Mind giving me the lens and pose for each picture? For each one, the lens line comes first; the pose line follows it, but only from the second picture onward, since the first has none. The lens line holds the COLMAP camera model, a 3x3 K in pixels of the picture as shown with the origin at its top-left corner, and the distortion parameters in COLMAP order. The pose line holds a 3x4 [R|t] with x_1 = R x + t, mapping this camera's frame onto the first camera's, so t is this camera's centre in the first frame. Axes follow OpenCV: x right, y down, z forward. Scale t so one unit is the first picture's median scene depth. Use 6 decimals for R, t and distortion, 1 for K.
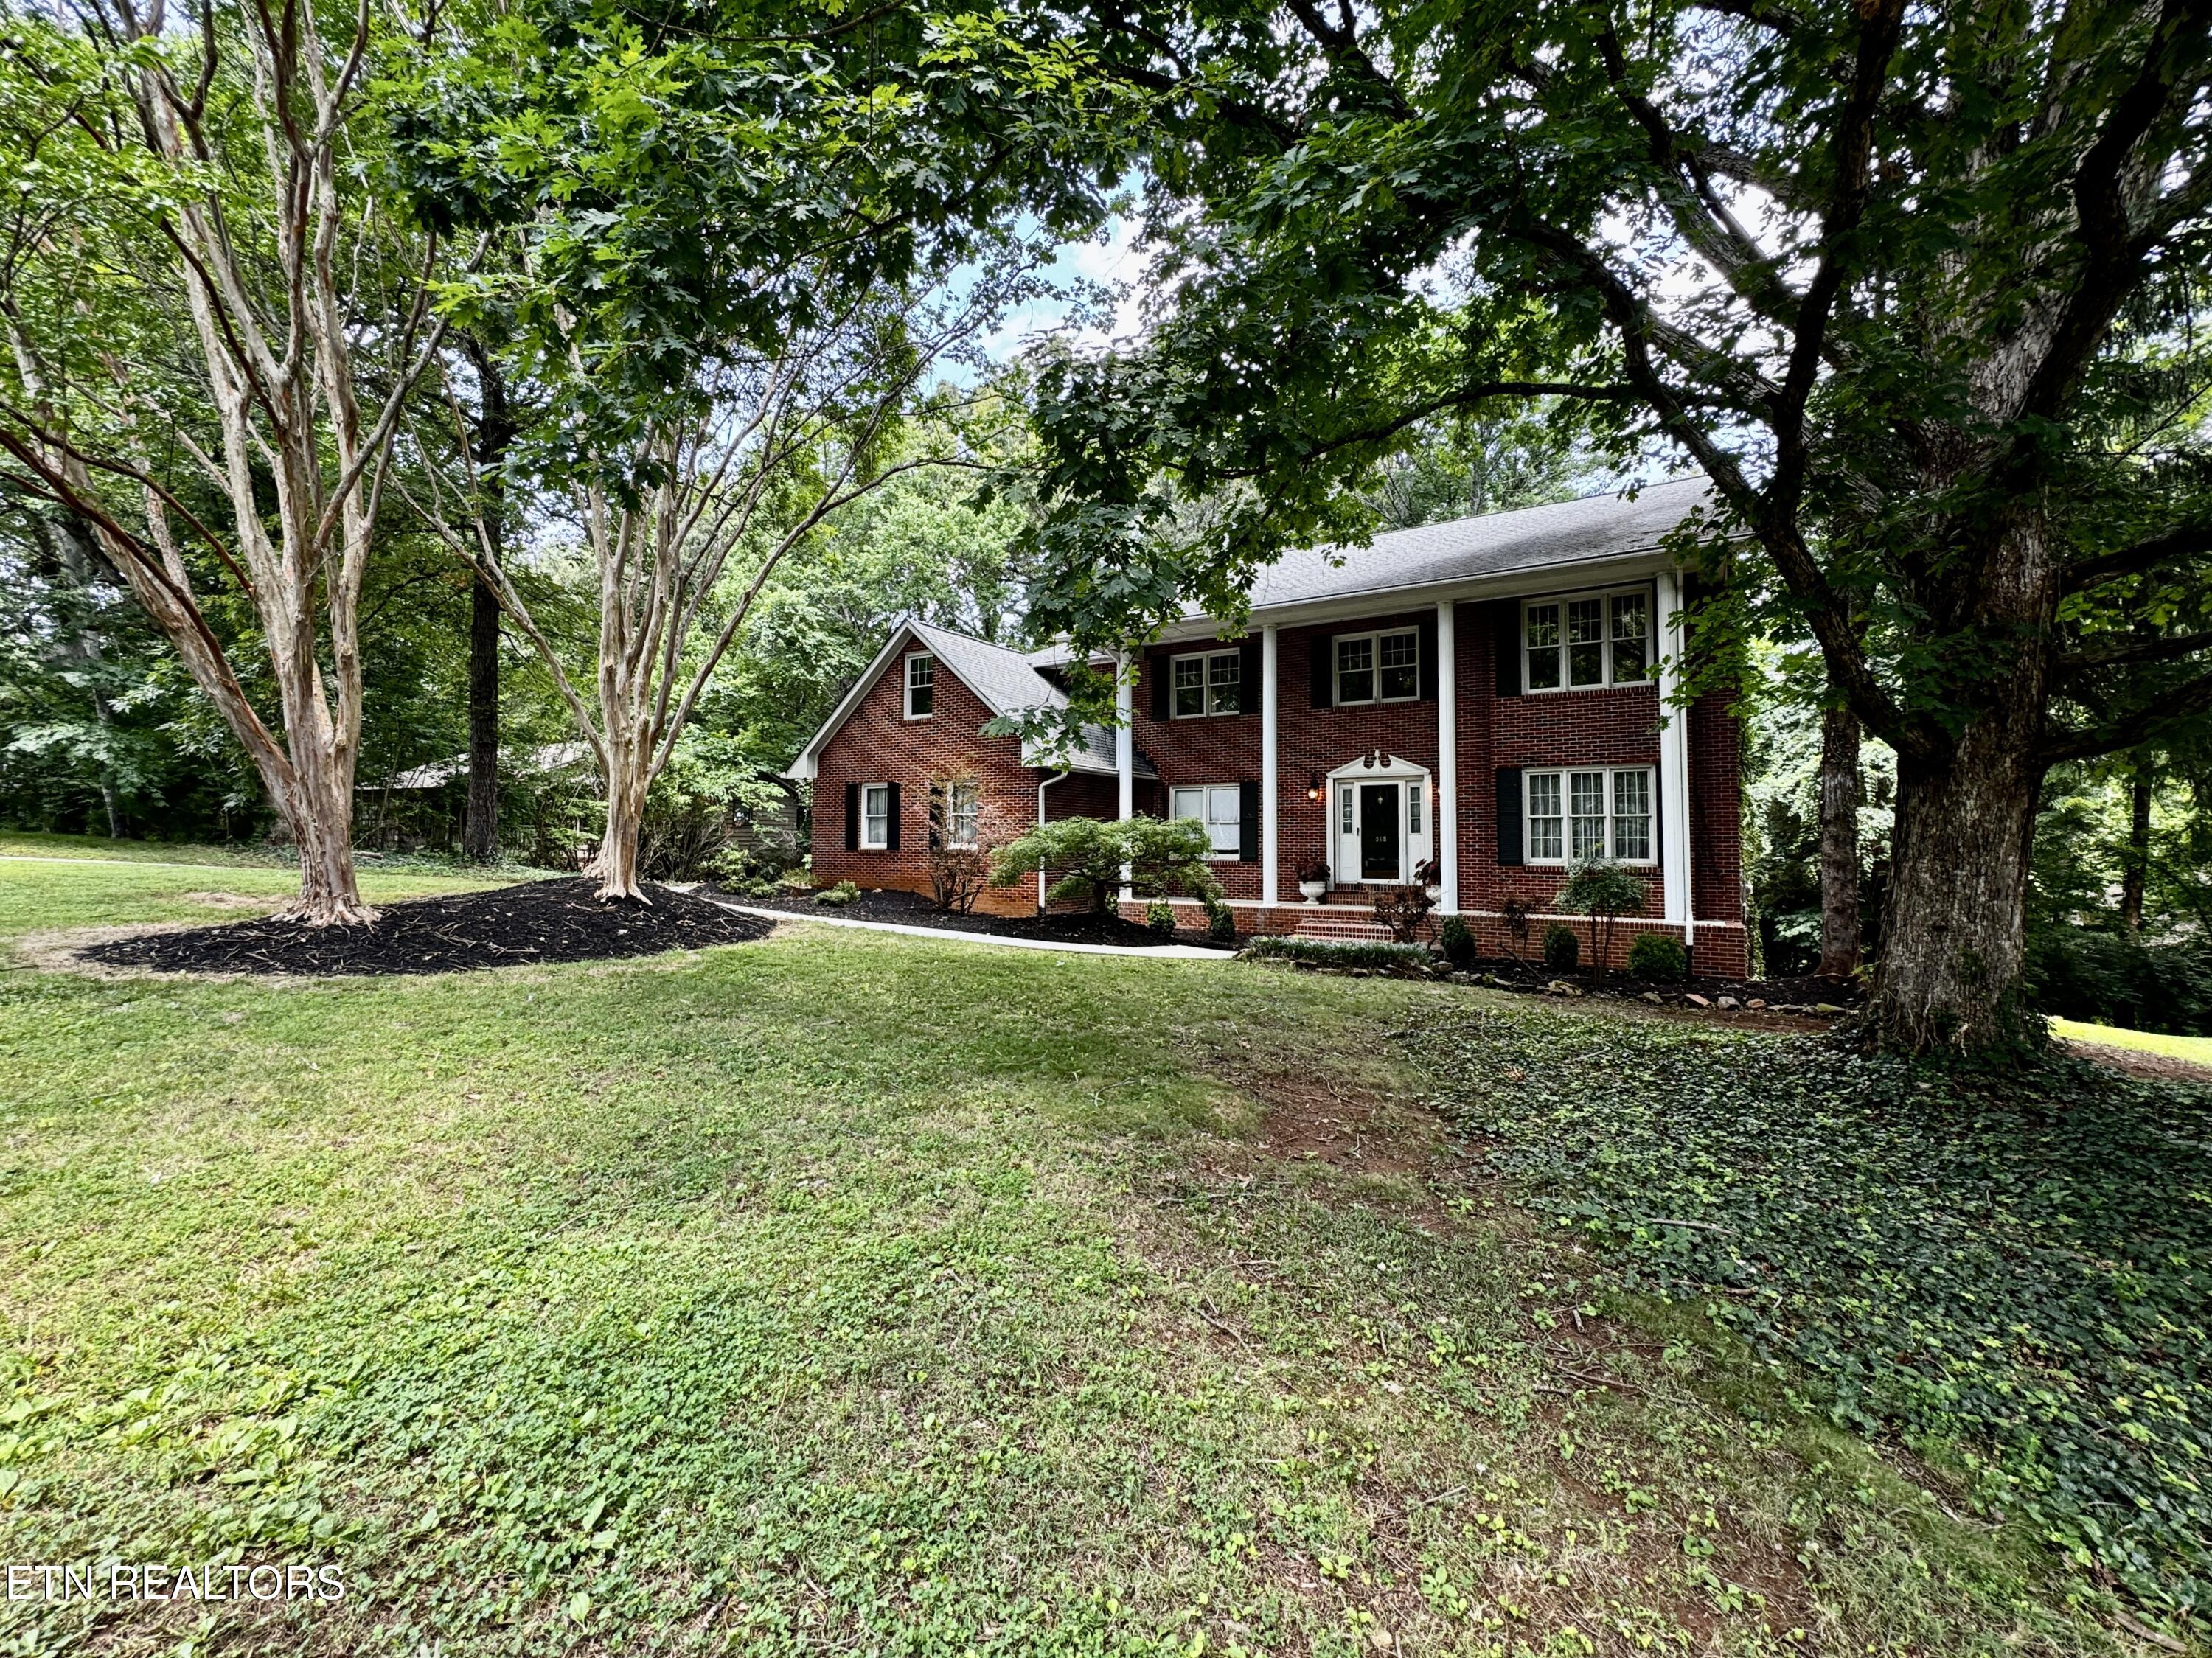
lens RADIAL K [[922.6, 0, 1087.3], [0, 922.6, 811.6], [0, 0, 1]] dist [-0.000382, -0.000028]
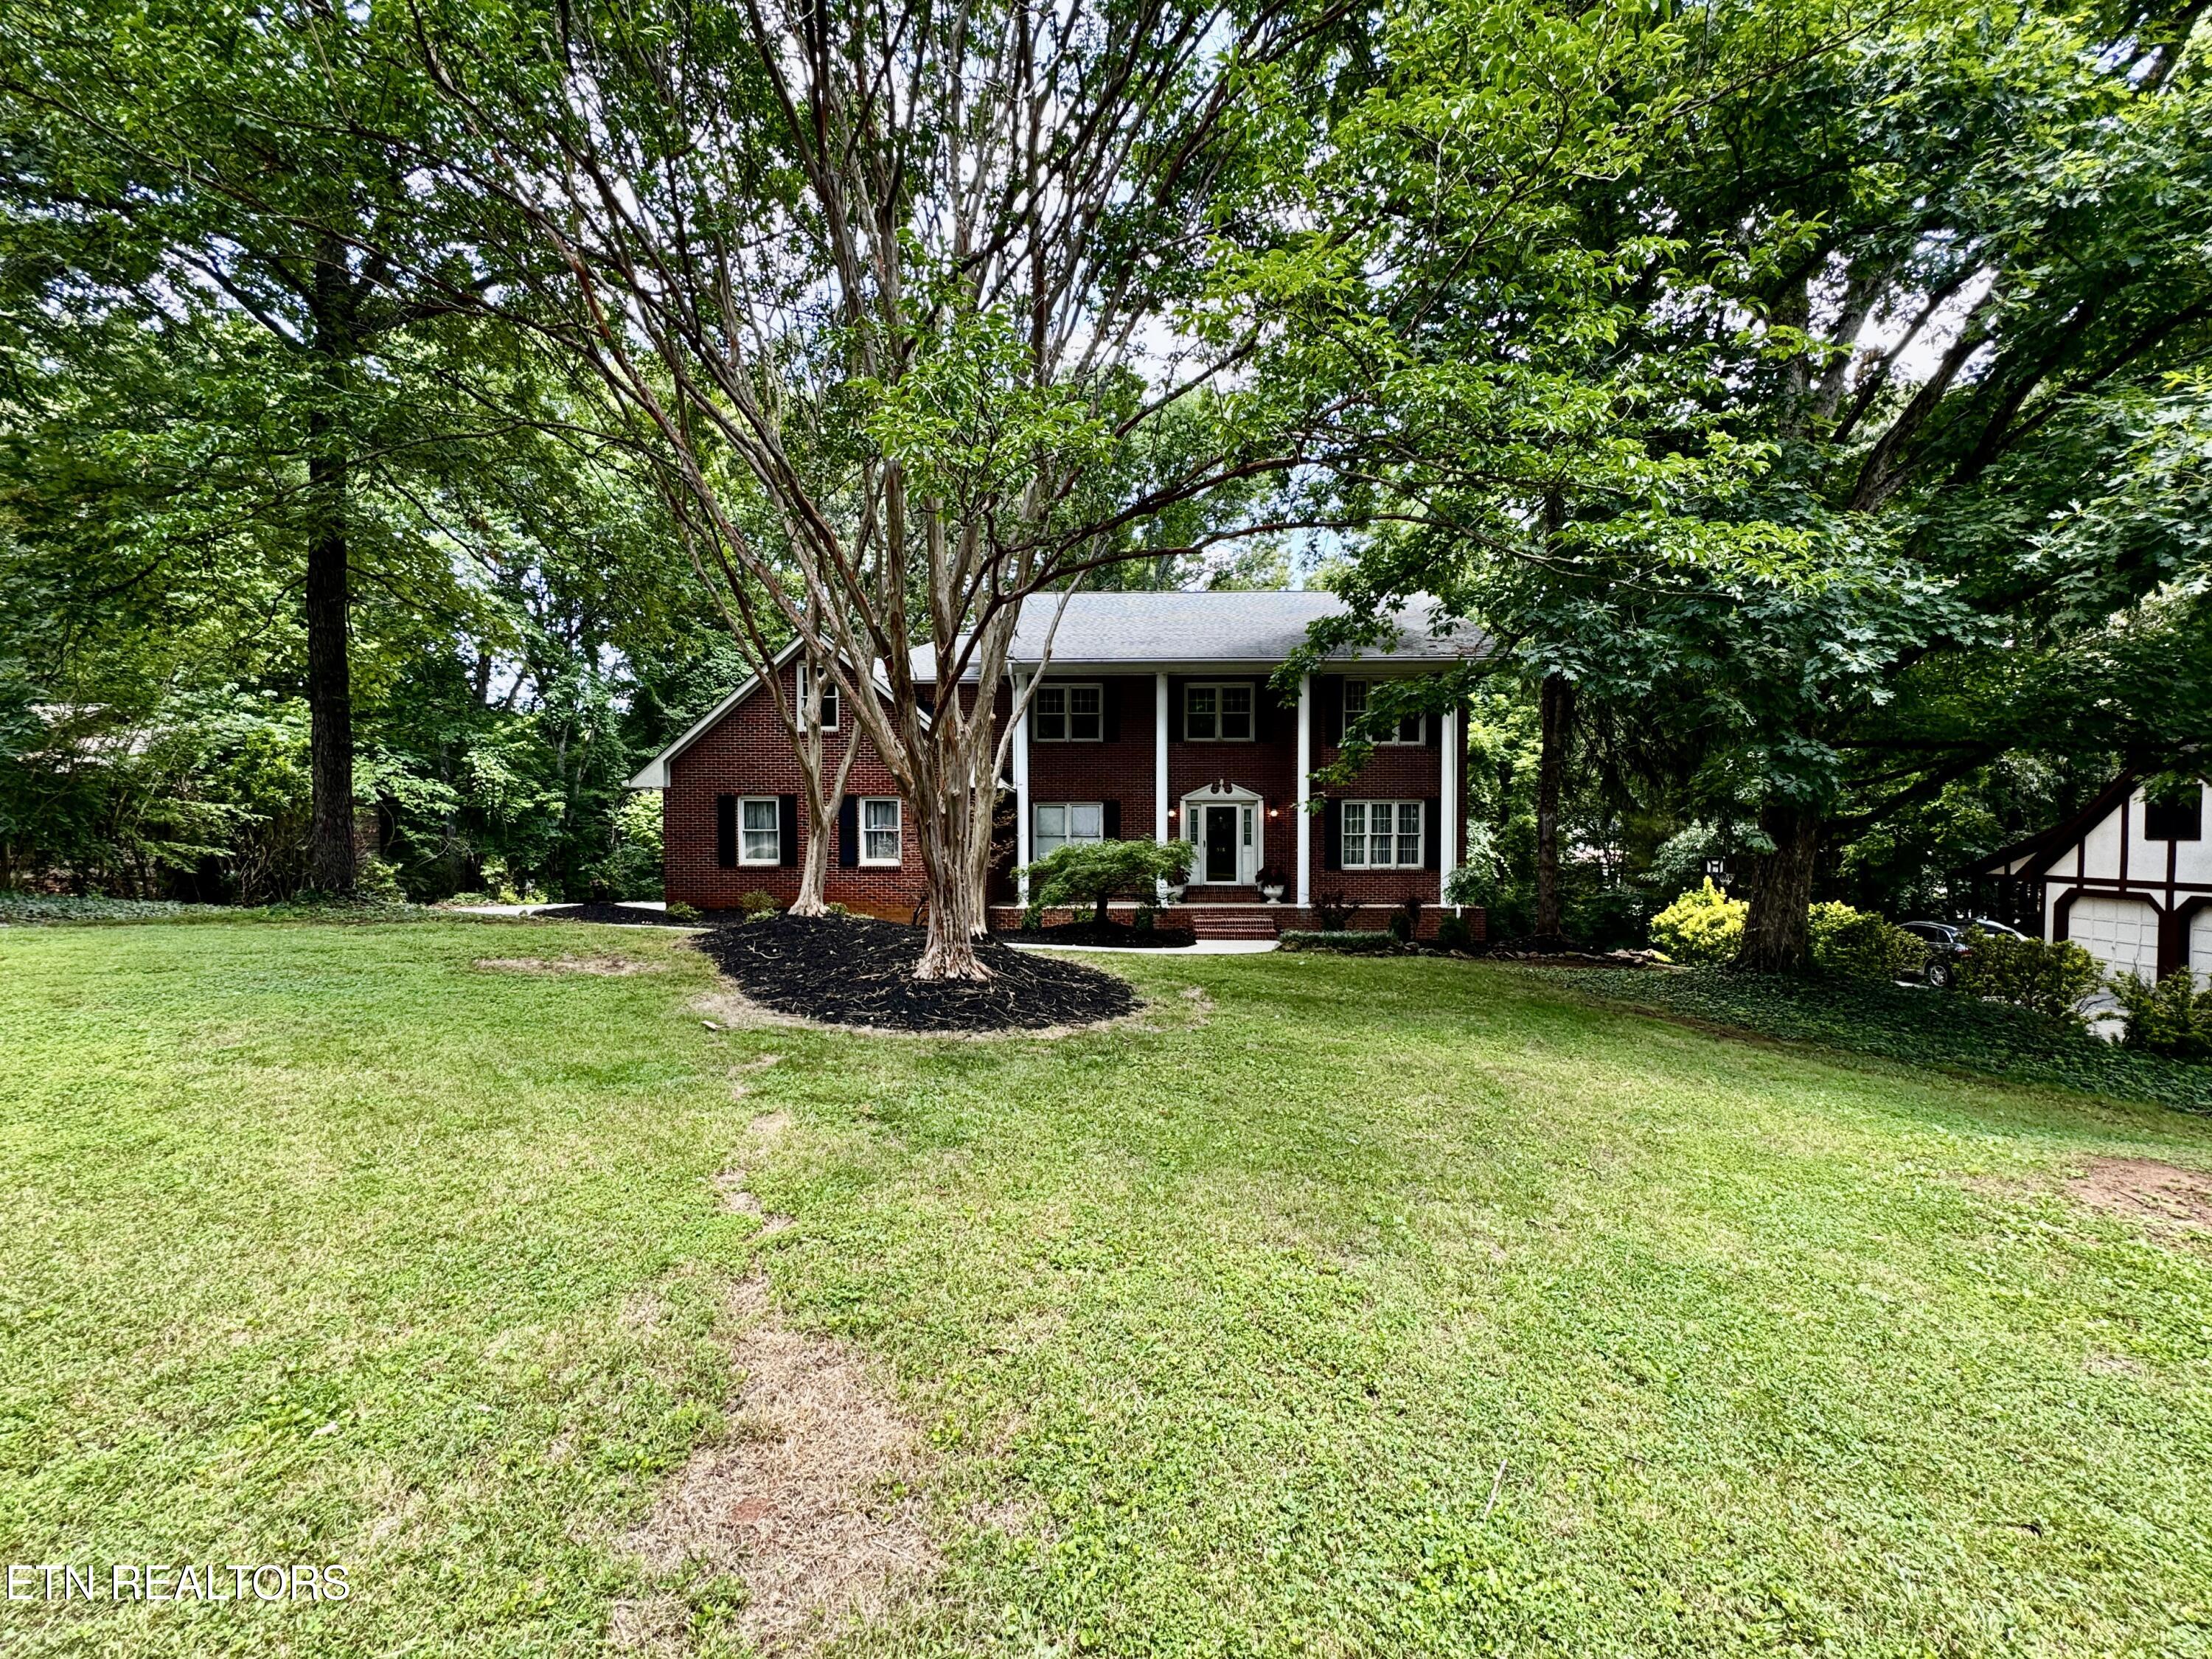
lens RADIAL K [[931.6, 0, 1105.8], [0, 931.6, 863.6], [0, 0, 1]] dist [0.000308, -0.000157]
pose [[0.845601, -0.021663, 0.533375, -0.492952], [-0.013743, 0.997962, 0.062320, -0.028500], [-0.533638, -0.060028, 0.843580, 0.006465]]
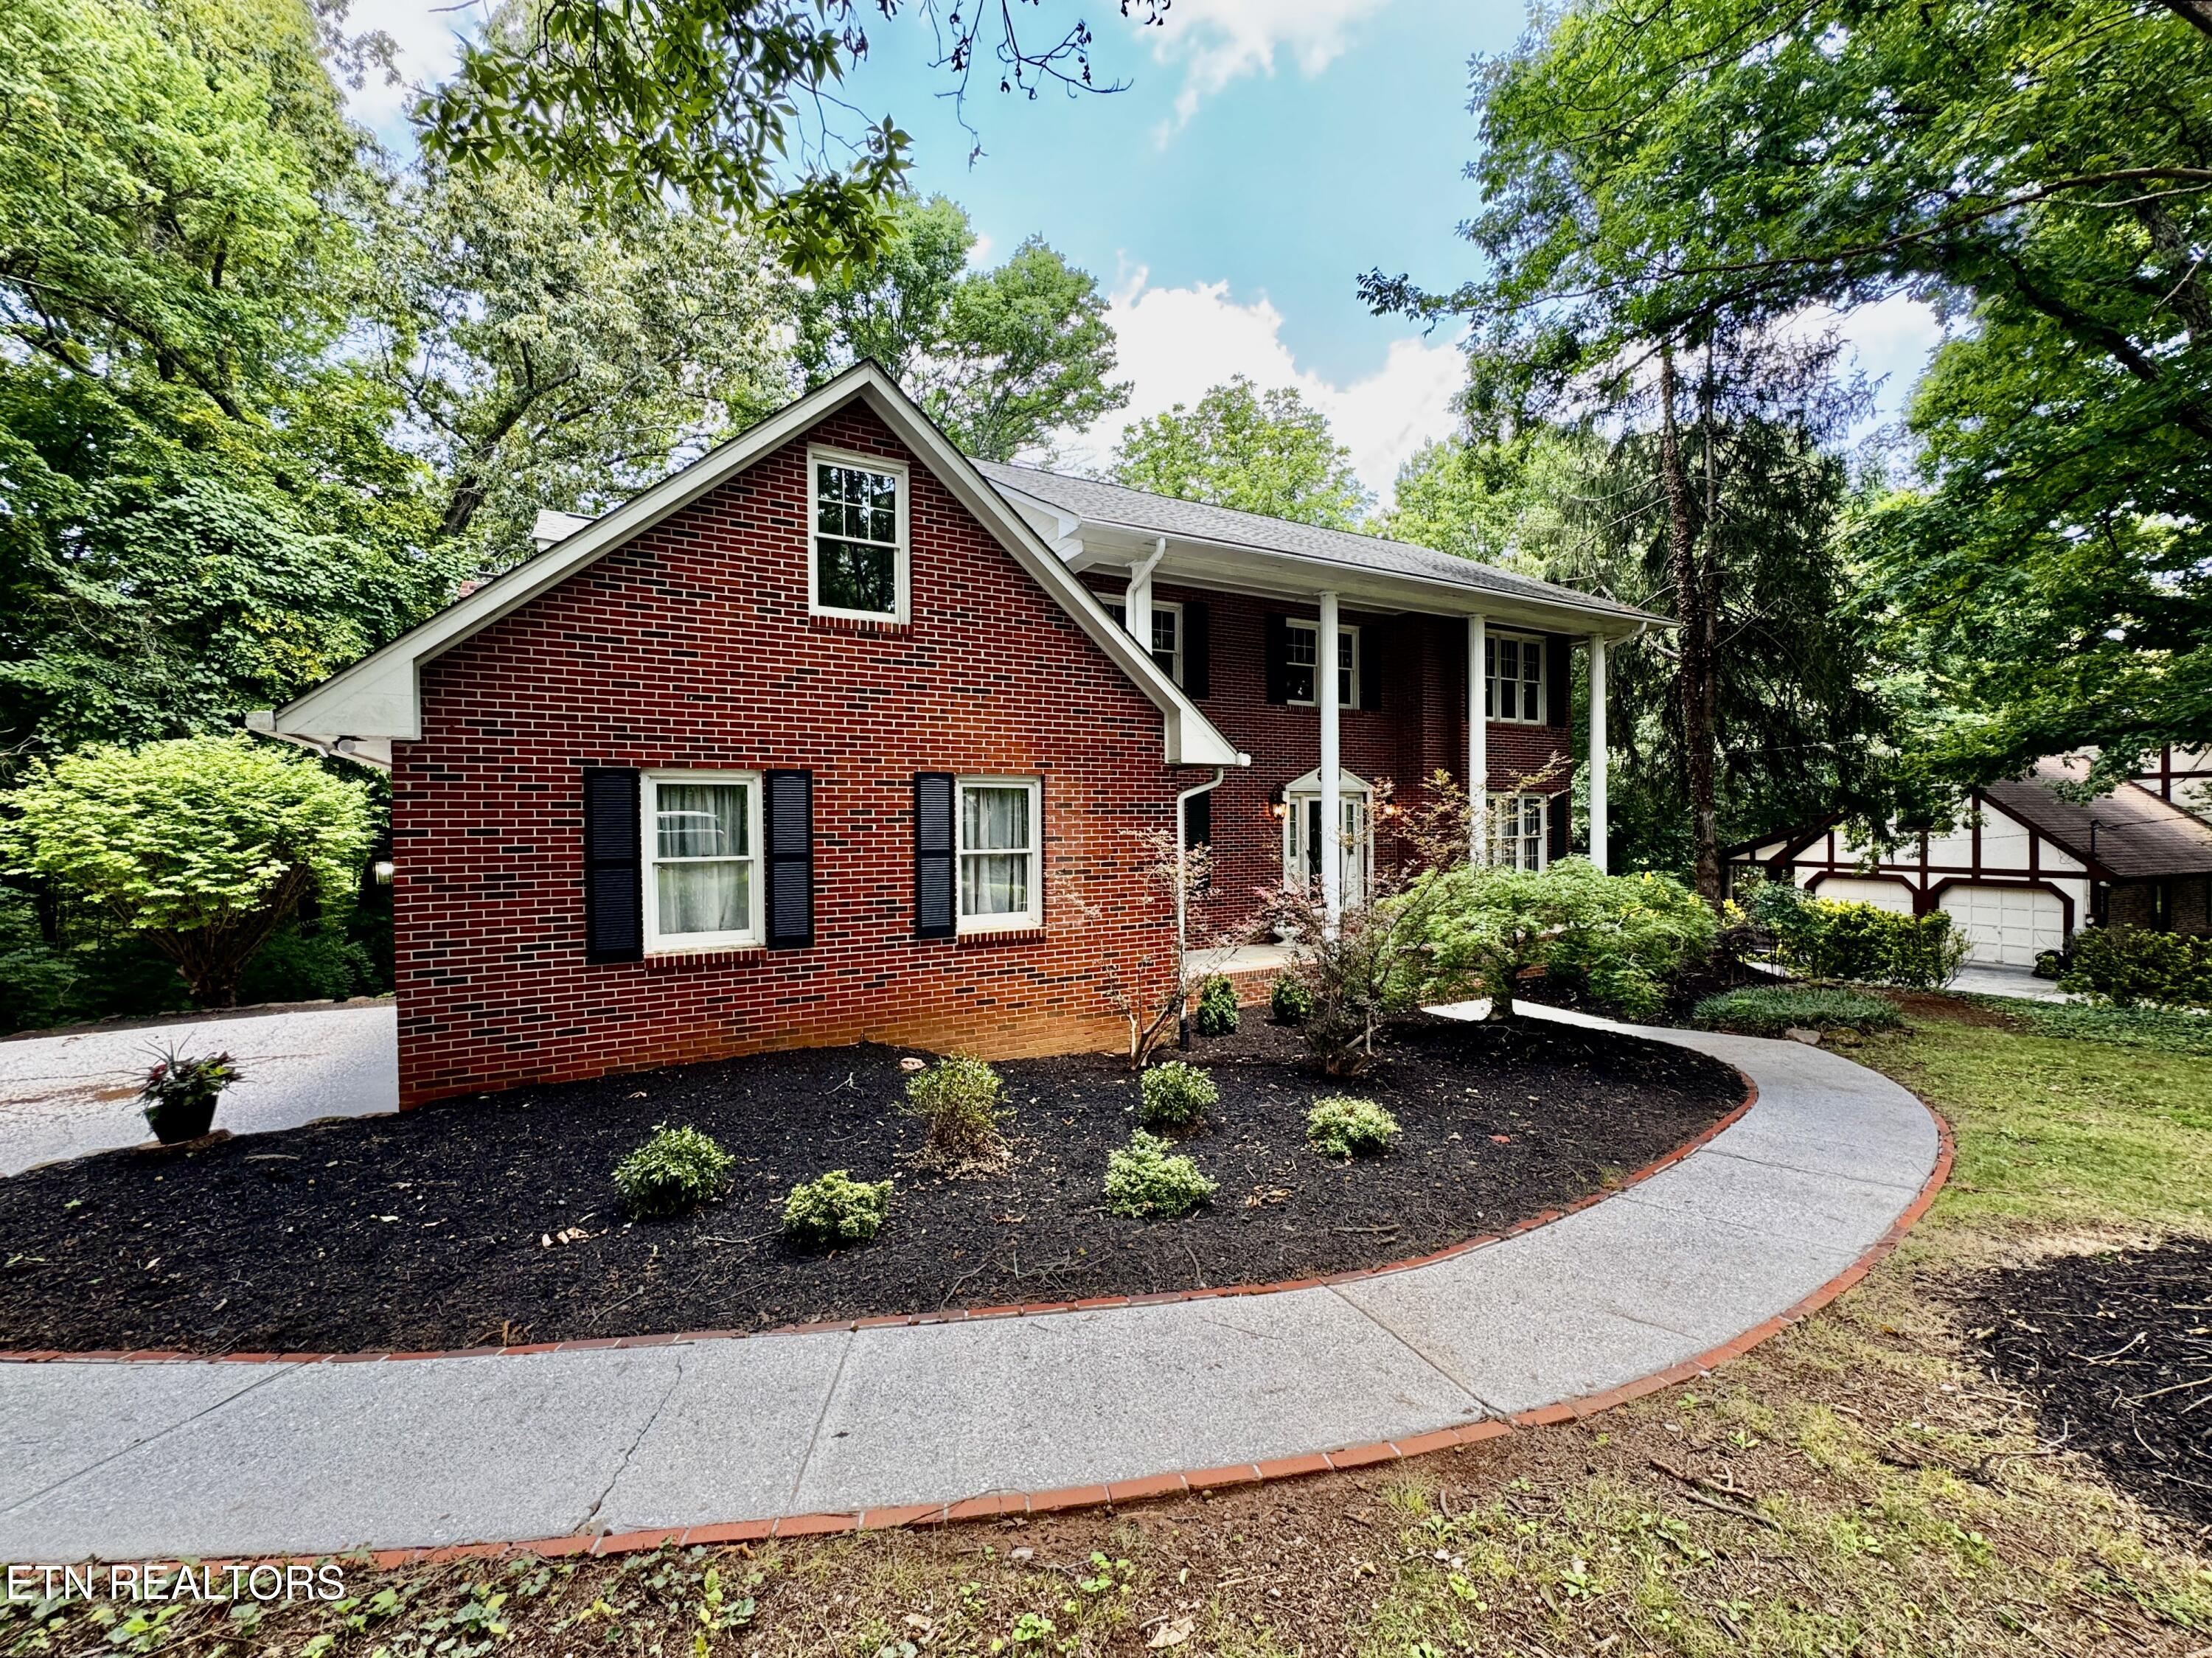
lens RADIAL K [[902.1, 0, 1106.0], [0, 902.1, 829.0], [0, 0, 1]] dist [-0.002441, -0.000441]
pose [[0.459958, -0.019404, 0.887729, -0.533666], [-0.021223, 0.999235, 0.032837, -0.025798], [-0.887687, -0.033944, 0.459194, 0.784494]]
